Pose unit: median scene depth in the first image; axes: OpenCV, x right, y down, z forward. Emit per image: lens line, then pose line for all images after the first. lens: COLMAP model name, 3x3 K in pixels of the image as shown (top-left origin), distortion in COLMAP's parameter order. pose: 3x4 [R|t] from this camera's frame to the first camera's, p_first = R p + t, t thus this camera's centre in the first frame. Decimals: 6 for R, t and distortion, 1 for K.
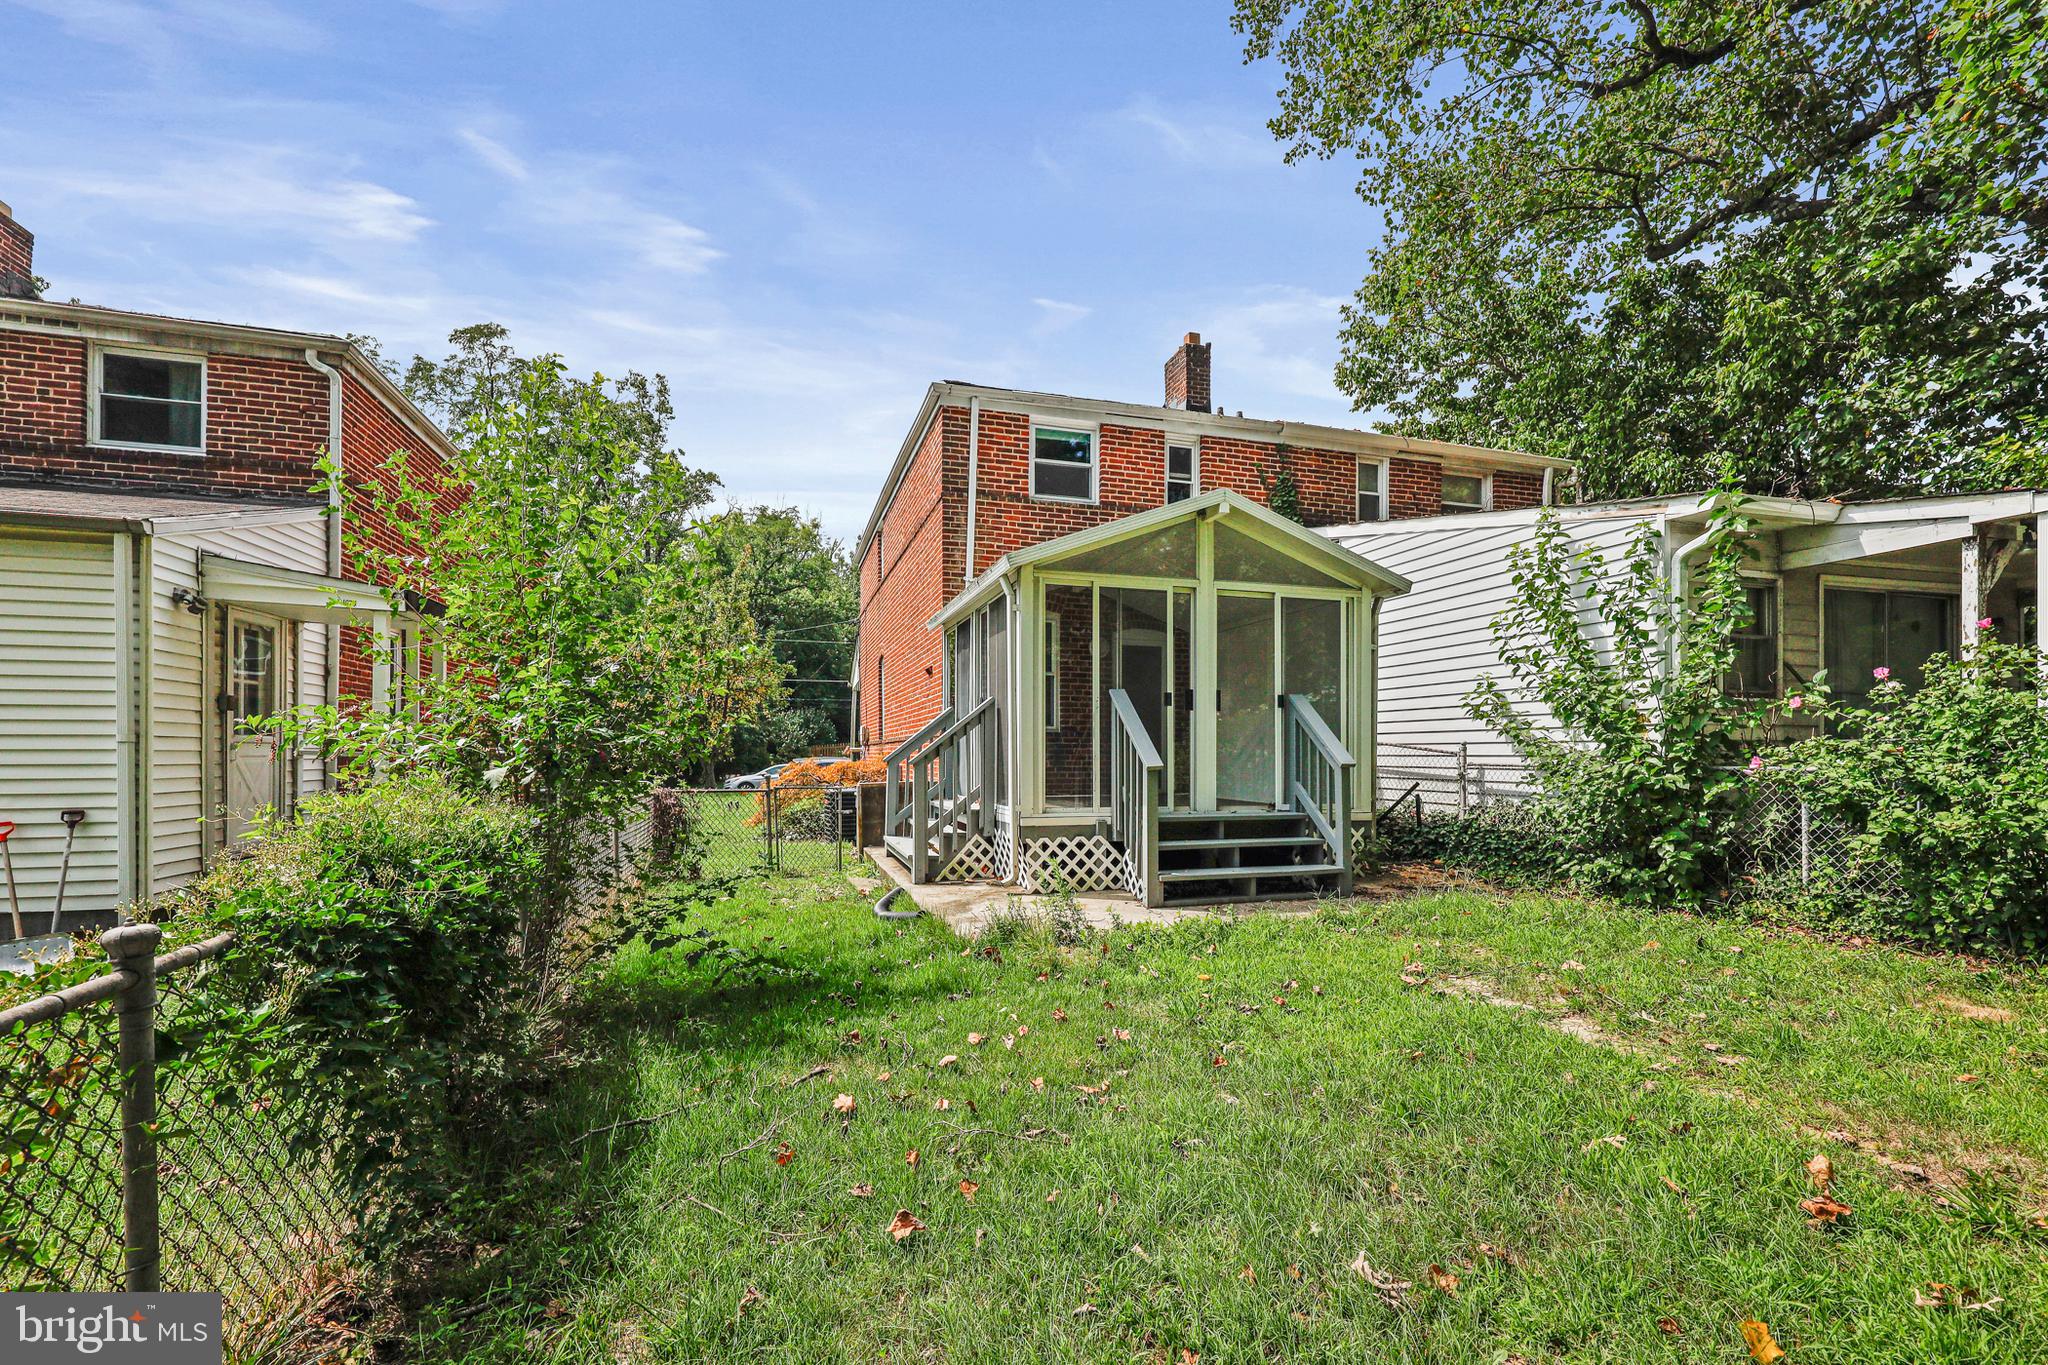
lens RADIAL K [[851.9, 0, 991.6], [0, 851.9, 746.6], [0, 0, 1]] dist [0.003468, -0.001103]
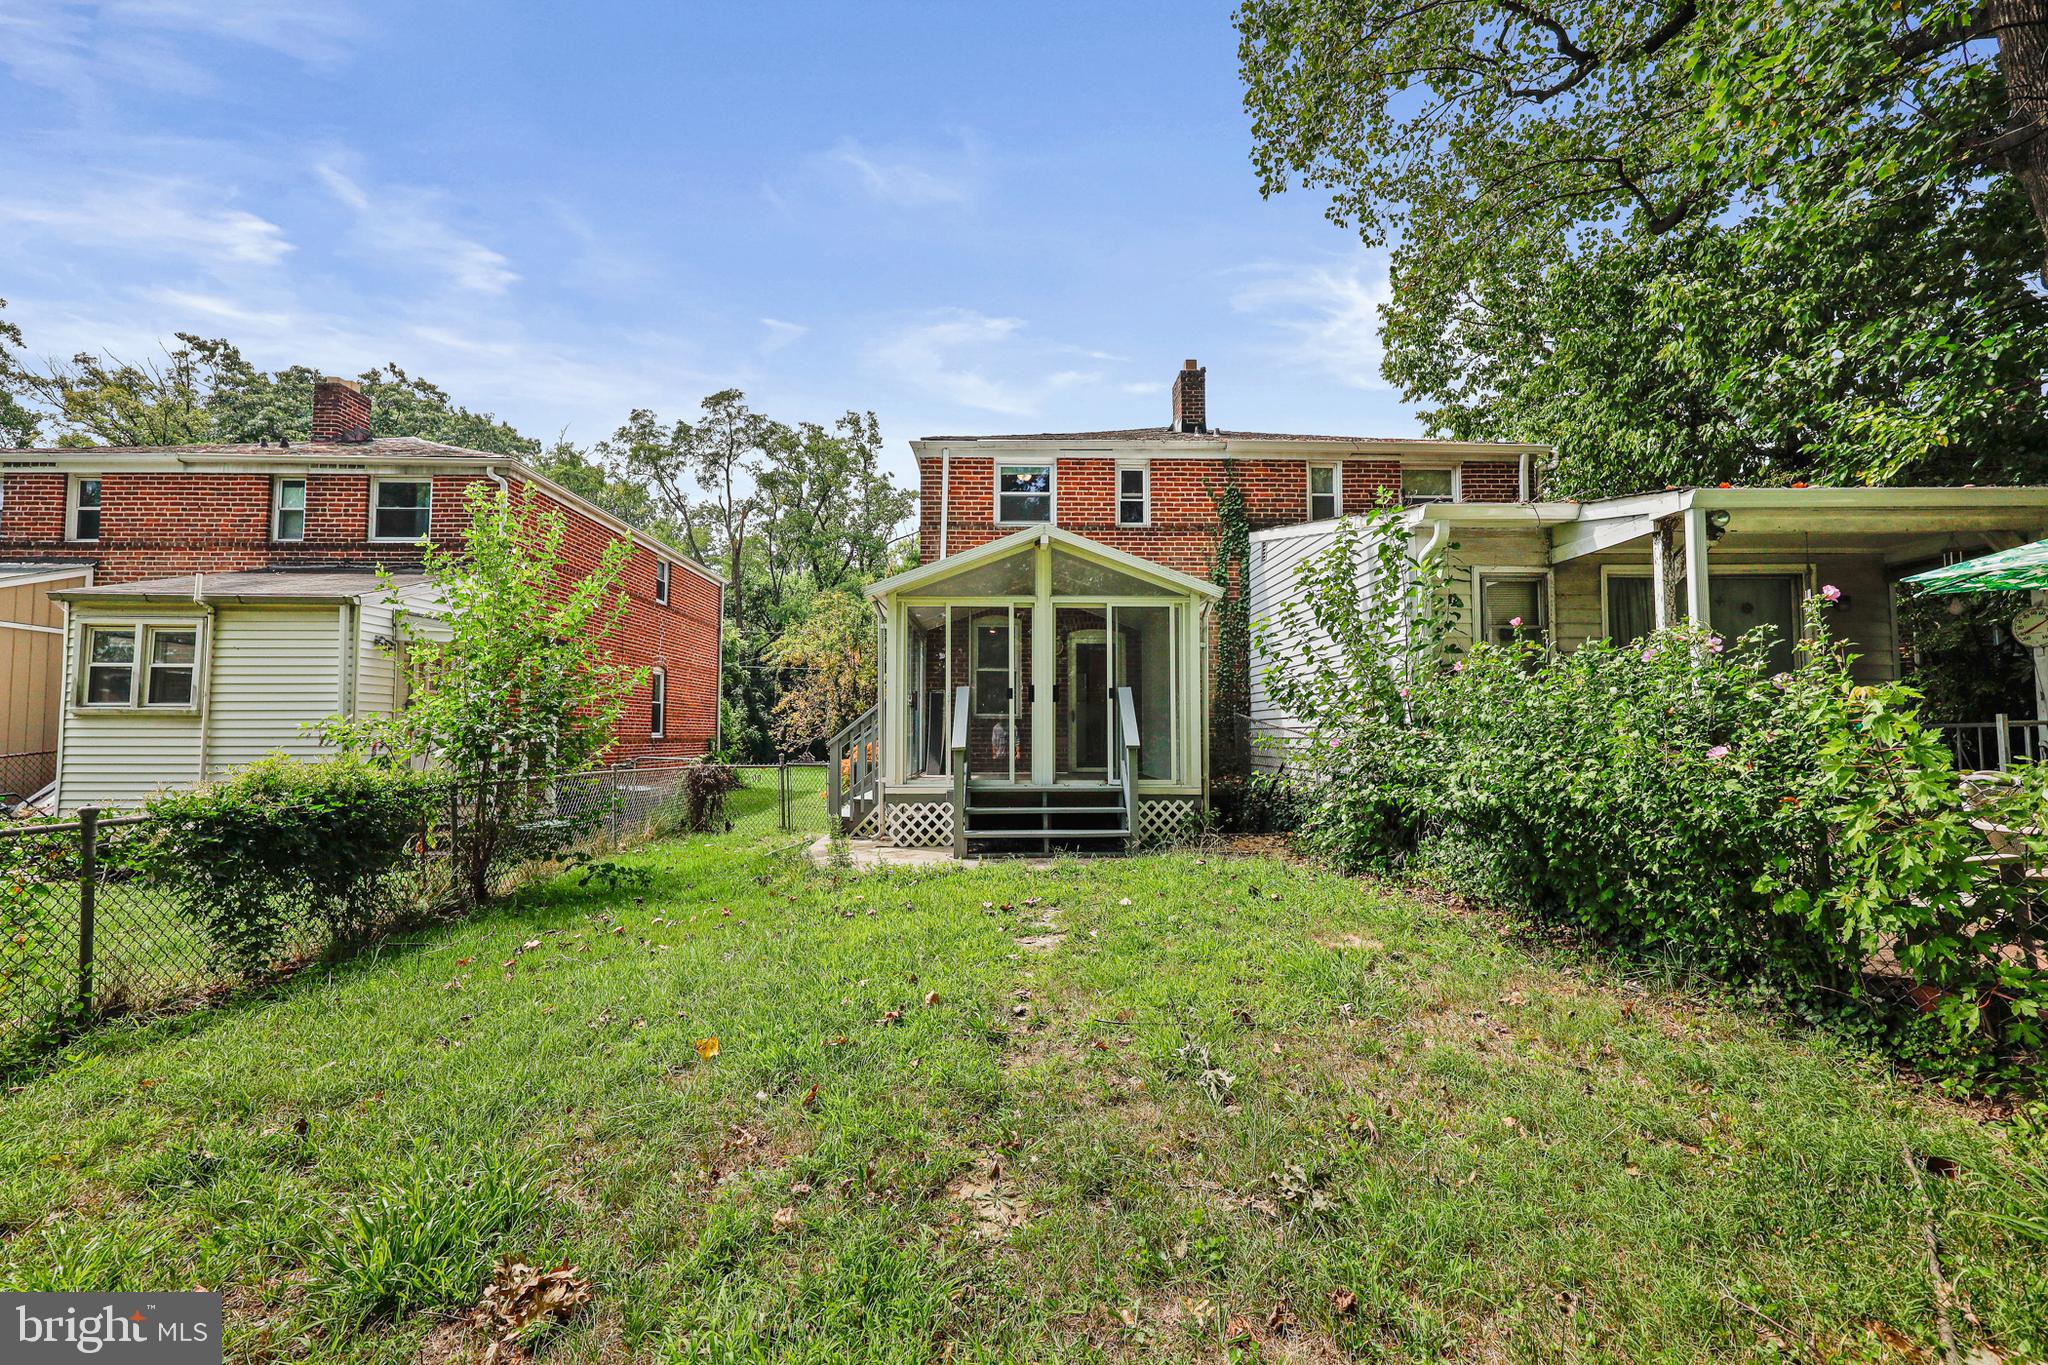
lens RADIAL K [[851.9, 0, 1036.4], [0, 851.9, 688.5], [0, 0, 1]] dist [0.003468, -0.001103]
pose [[0.964972, -0.017377, -0.261777, 0.512569], [0.004281, 0.998714, -0.050515, 0.000177], [0.262318, 0.047624, 0.963806, -0.167976]]
